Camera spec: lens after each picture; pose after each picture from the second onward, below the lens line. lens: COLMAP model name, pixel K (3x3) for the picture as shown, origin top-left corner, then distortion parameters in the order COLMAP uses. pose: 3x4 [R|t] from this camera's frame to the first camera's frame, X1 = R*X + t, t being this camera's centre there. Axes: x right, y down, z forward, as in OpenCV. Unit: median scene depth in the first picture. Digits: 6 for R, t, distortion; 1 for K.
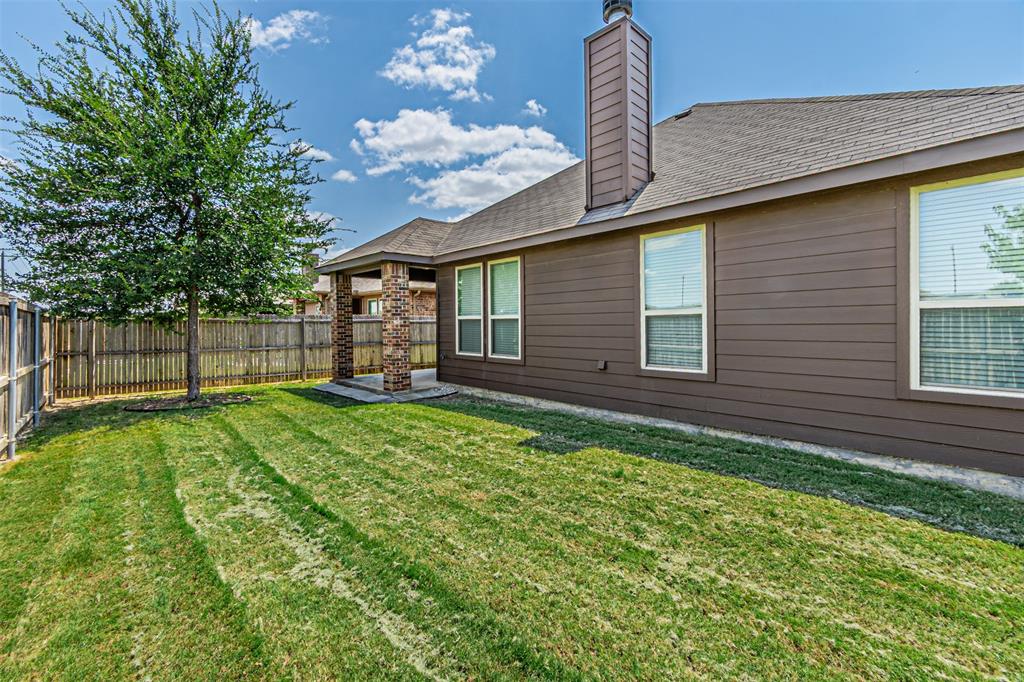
lens RADIAL K [[444.5, 0, 525.4], [0, 444.5, 325.2], [0, 0, 1]] dist [0.006946, -0.002488]
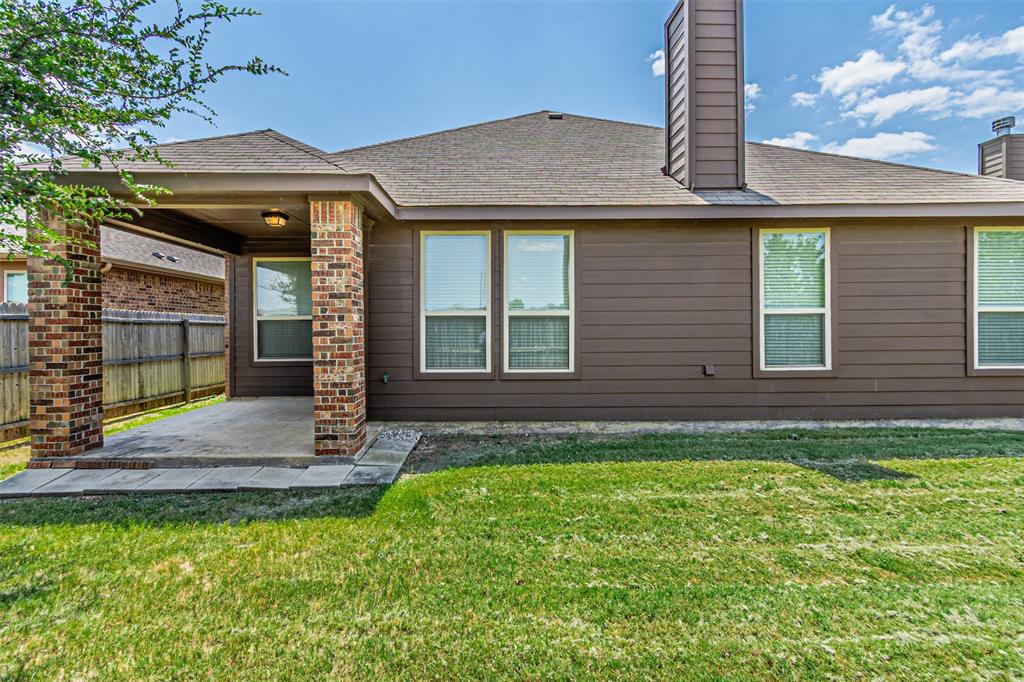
lens RADIAL K [[417.1, 0, 511.4], [0, 417.1, 331.4], [0, 0, 1]] dist [0.003298, 0.000038]
pose [[0.684747, -0.007976, 0.728737, -0.583165], [0.002959, 0.999962, 0.008163, 0.005131], [-0.728774, -0.003433, 0.684745, 0.611489]]
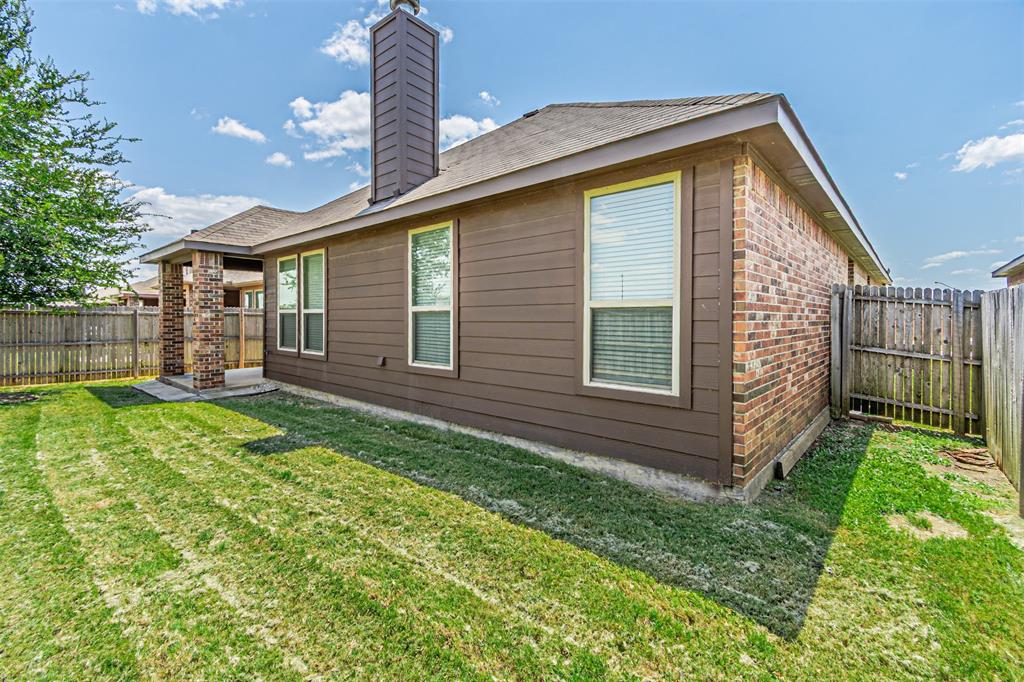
lens RADIAL K [[444.5, 0, 527.4], [0, 444.5, 324.5], [0, 0, 1]] dist [0.006946, -0.002488]
pose [[0.994460, 0.006107, 0.104935, 0.329757], [-0.007445, 0.999896, 0.012362, -0.005509], [-0.104849, -0.013075, 0.994402, -0.009581]]
